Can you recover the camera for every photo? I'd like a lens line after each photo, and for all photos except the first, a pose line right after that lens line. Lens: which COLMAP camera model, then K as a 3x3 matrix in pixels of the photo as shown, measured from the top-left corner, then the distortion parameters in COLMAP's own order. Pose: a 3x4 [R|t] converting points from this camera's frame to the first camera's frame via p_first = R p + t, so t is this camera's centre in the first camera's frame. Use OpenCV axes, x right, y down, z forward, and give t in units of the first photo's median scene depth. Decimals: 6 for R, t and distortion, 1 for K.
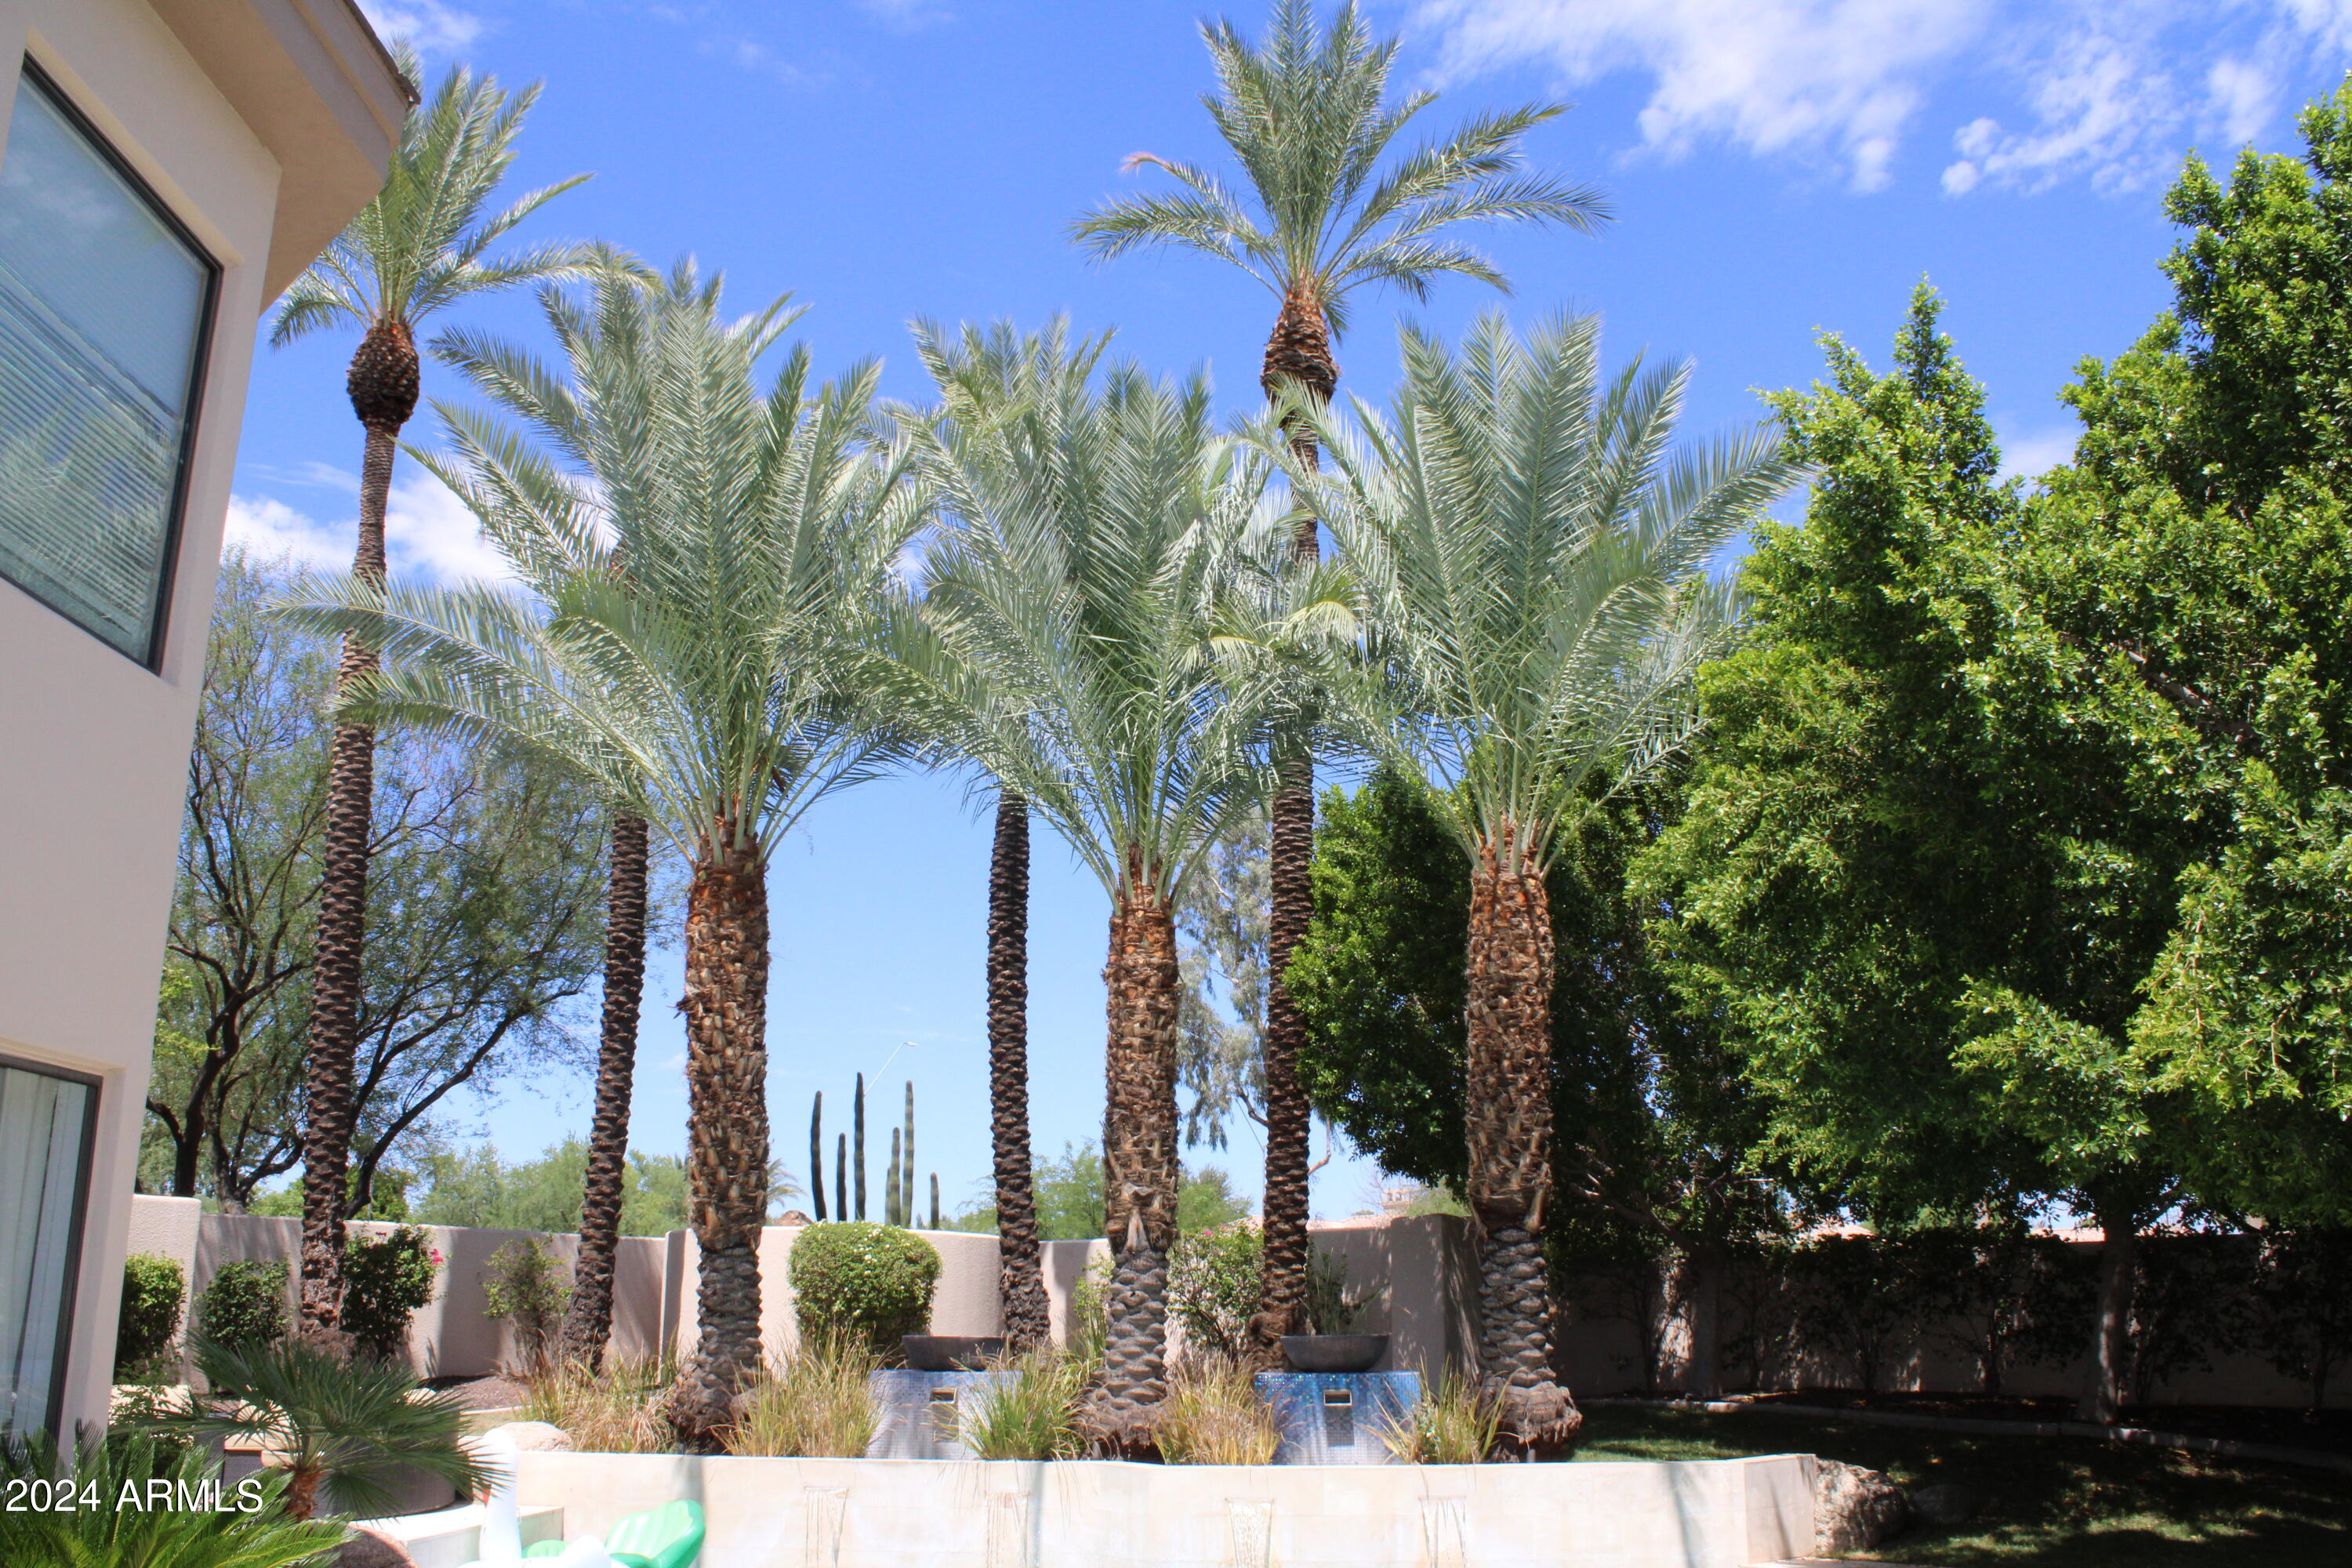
lens RADIAL K [[2021.4, 0, 1179.7], [0, 2021.4, 792.5], [0, 0, 1]] dist [-0.160782, 0.146208]
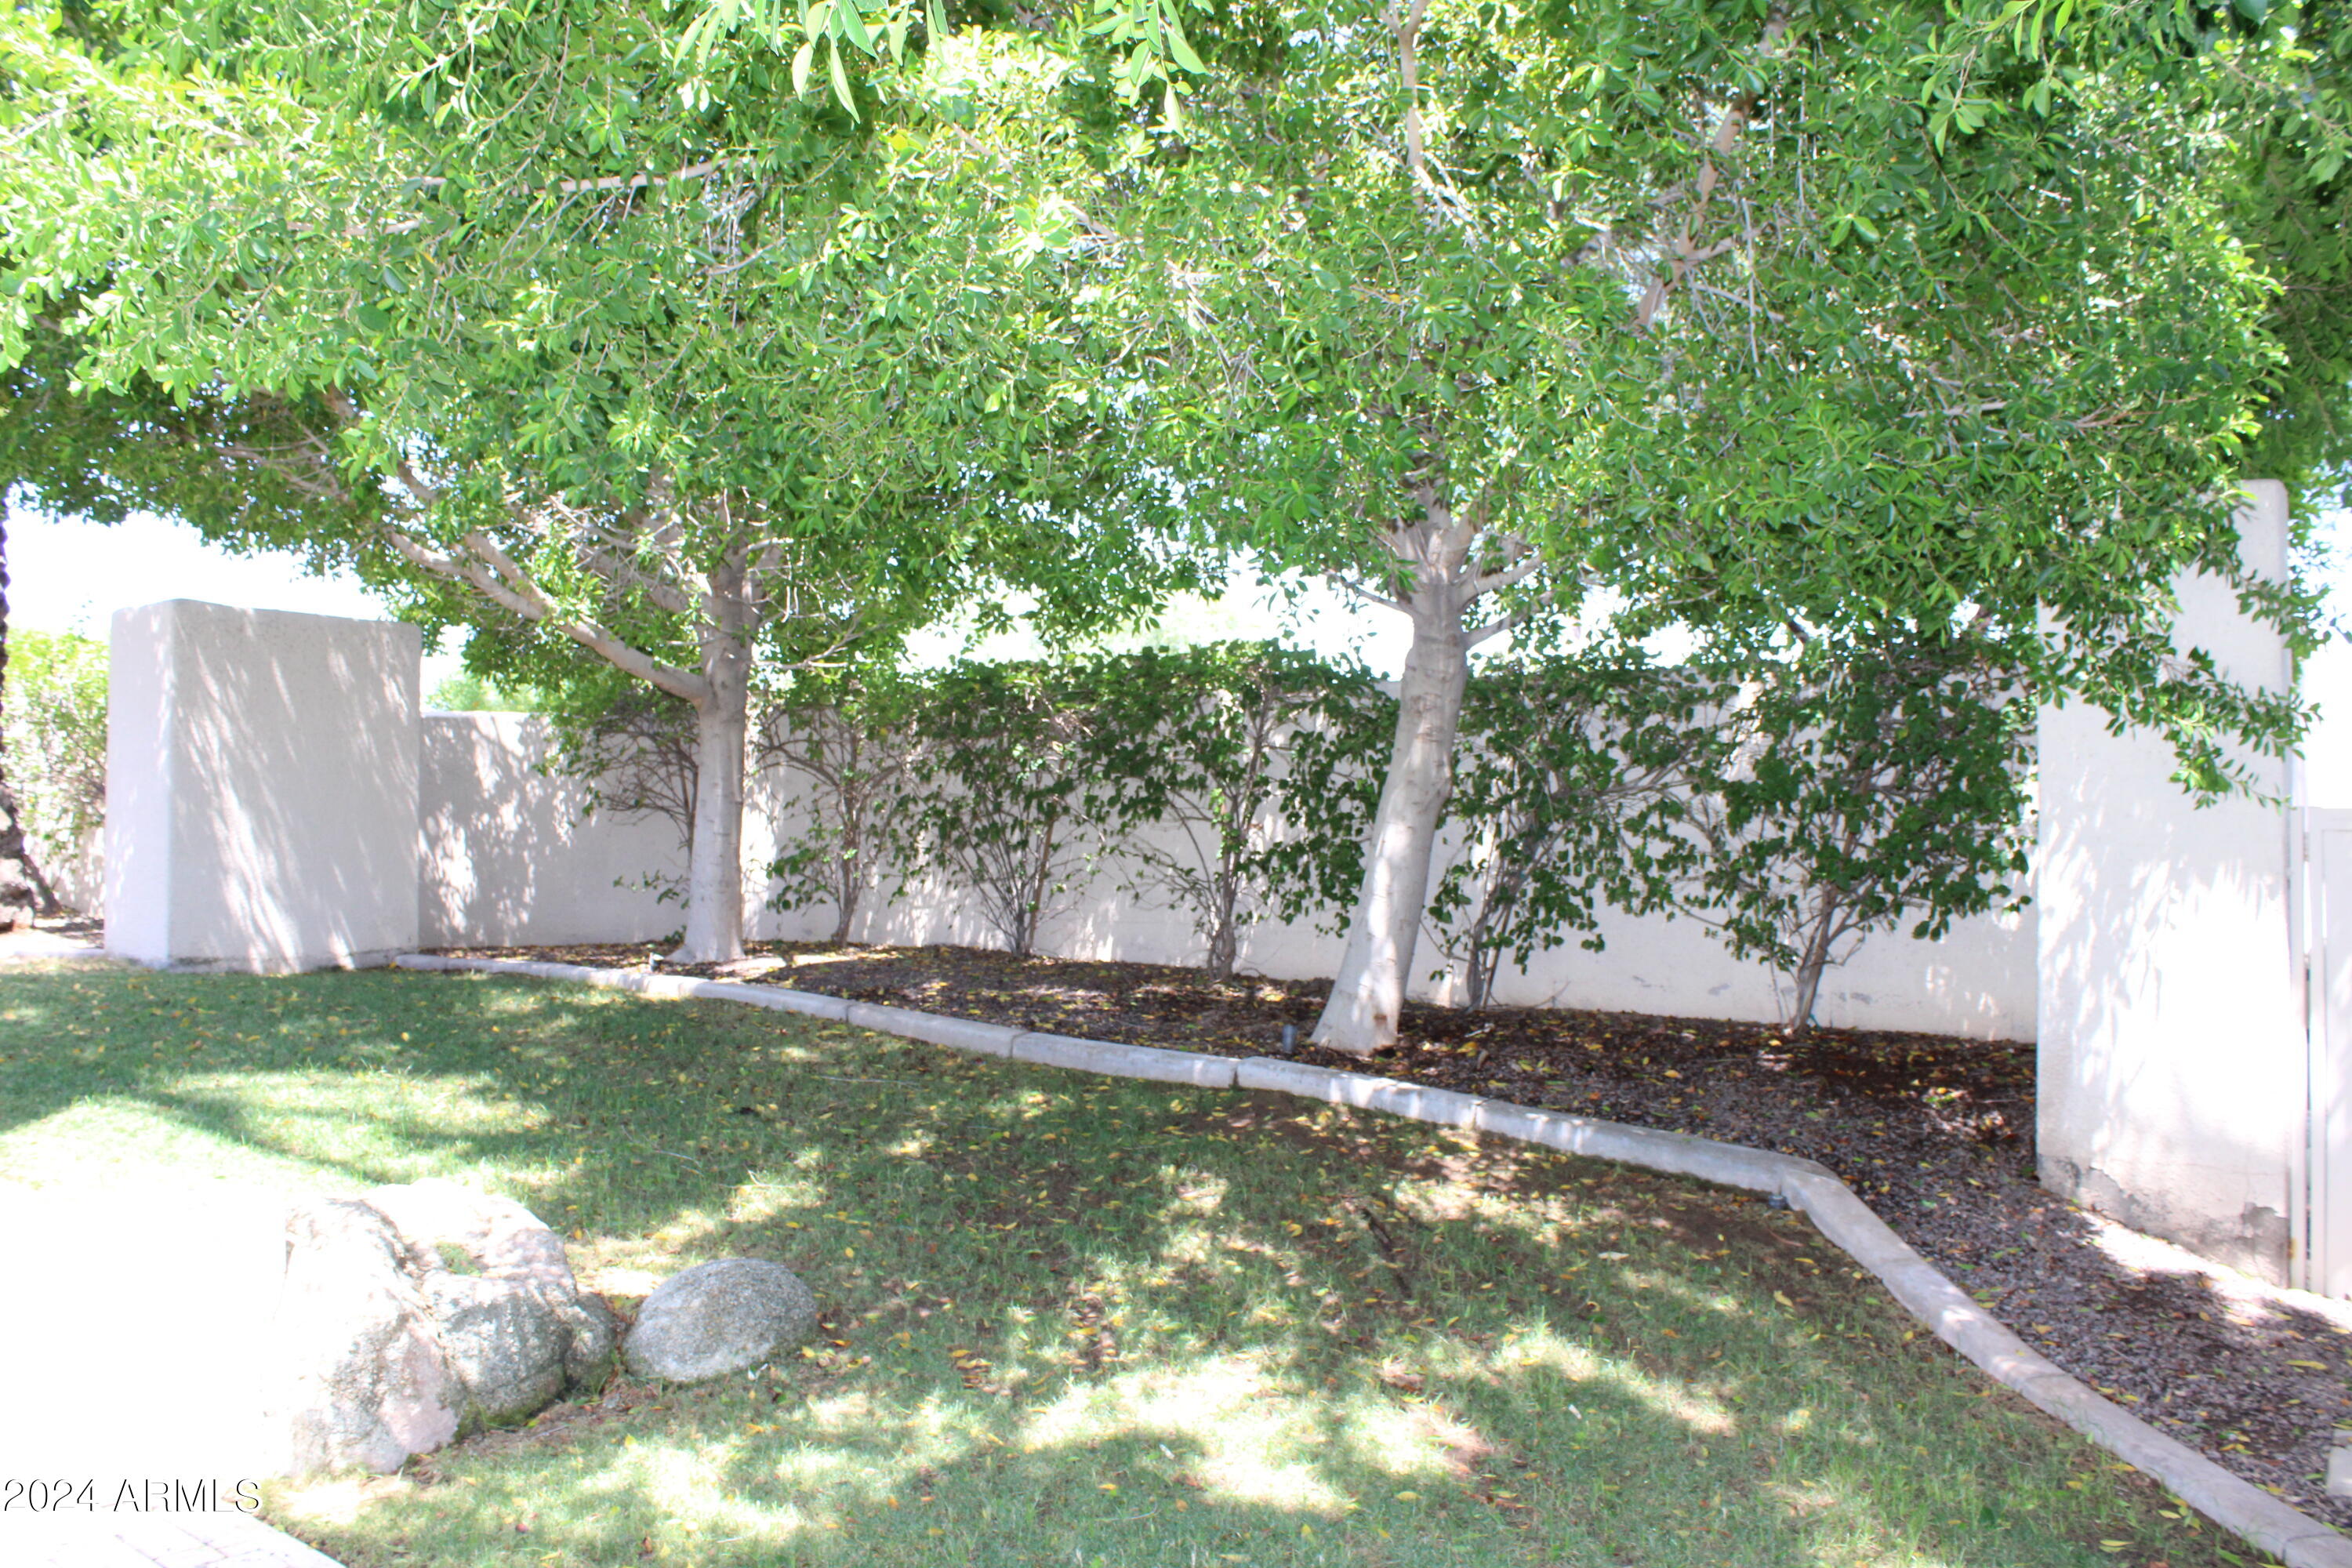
lens RADIAL K [[2020.3, 0, 1179.8], [0, 2020.3, 788.7], [0, 0, 1]] dist [-0.164395, 0.152439]
pose [[0.989807, 0.005932, 0.142289, 0.404988], [-0.040265, 0.970021, 0.239662, 0.167183], [-0.136602, -0.242948, 0.960373, 0.626318]]
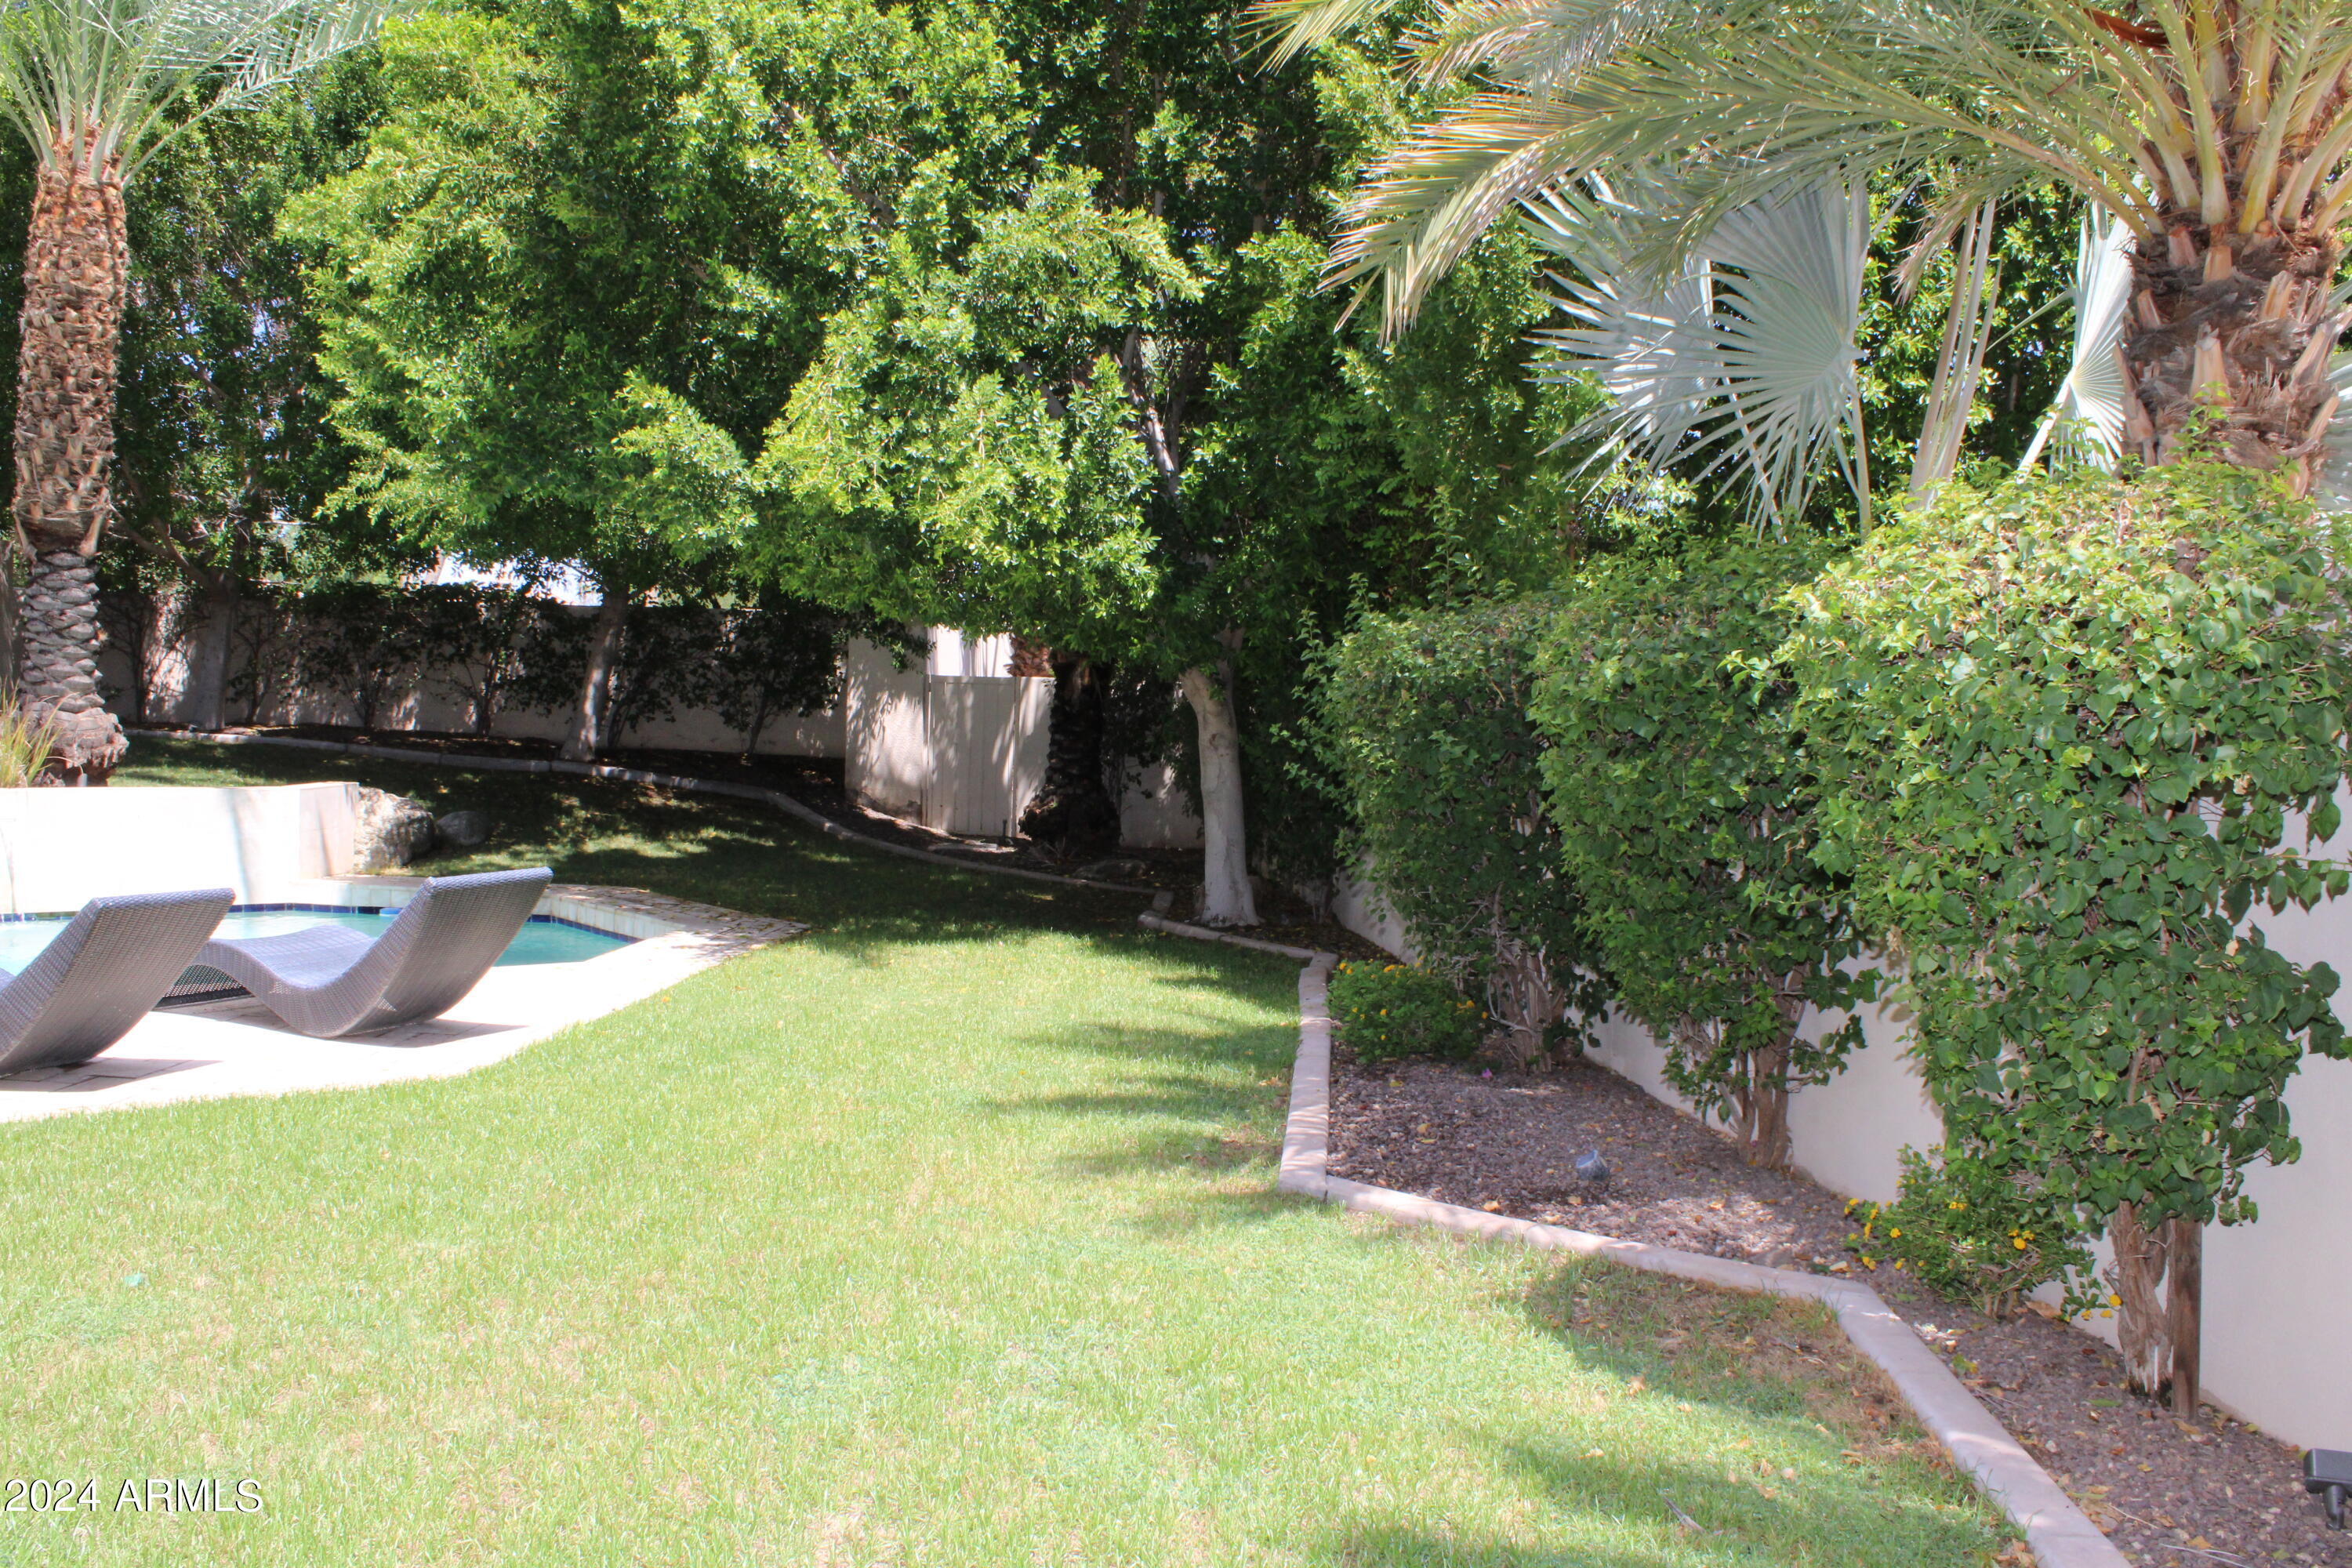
lens RADIAL K [[2020.3, 0, 1179.8], [0, 2020.3, 788.7], [0, 0, 1]] dist [-0.164395, 0.152439]
pose [[0.713164, -0.007257, 0.700960, -0.106897], [-0.215821, 0.949102, 0.229404, -0.005939], [-0.666947, -0.314884, 0.675300, -0.033010]]
